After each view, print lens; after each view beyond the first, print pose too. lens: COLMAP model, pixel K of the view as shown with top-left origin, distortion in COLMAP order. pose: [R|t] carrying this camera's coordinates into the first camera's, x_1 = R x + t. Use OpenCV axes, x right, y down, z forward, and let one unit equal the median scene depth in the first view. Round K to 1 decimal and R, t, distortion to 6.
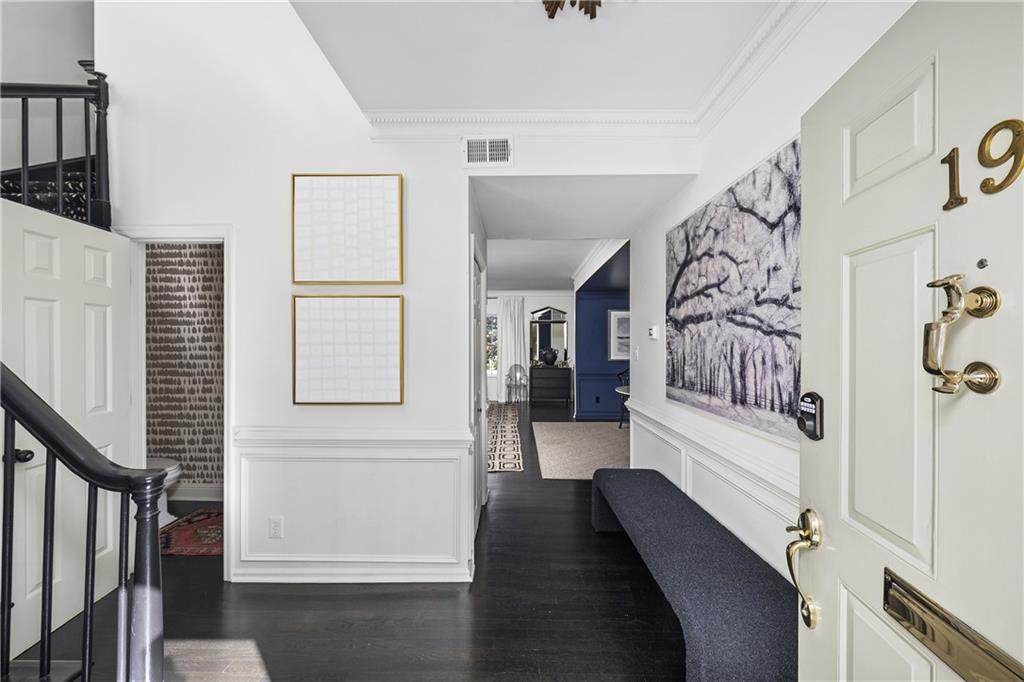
lens RADIAL K [[349.1, 0, 511.0], [0, 349.1, 347.4], [0, 0, 1]] dist [-0.000212, 0.000104]
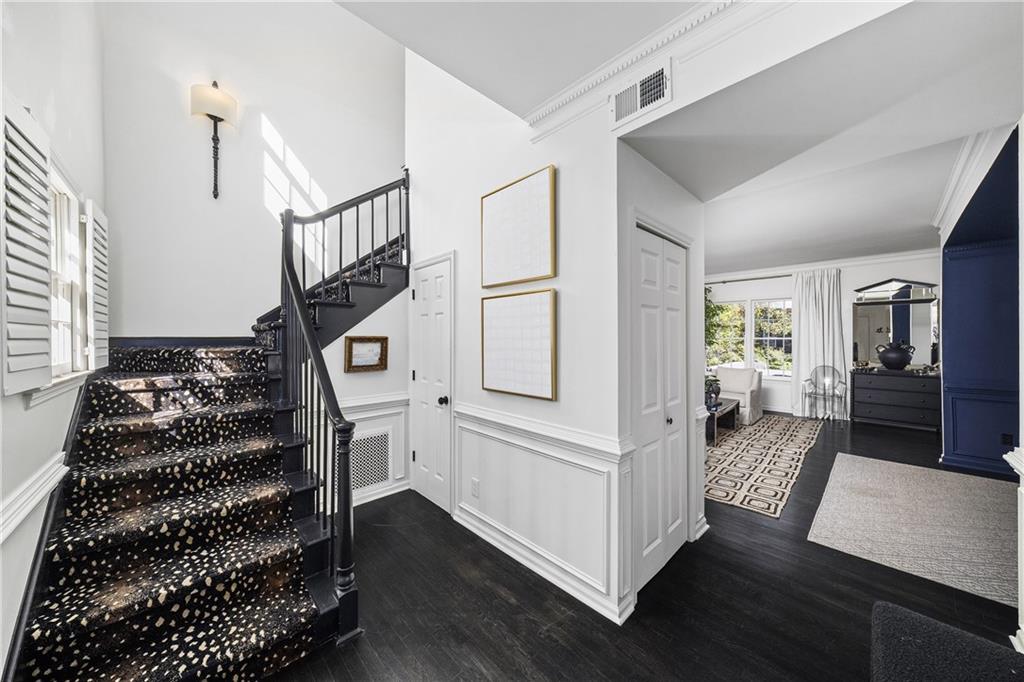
lens RADIAL K [[346.7, 0, 509.6], [0, 346.7, 339.3], [0, 0, 1]] dist [-0.001190, -0.000066]
pose [[0.700858, 0.000219, -0.713301, 0.151066], [-0.002774, 0.999993, -0.002419, -0.002668], [0.713295, 0.003674, 0.700854, 0.122555]]
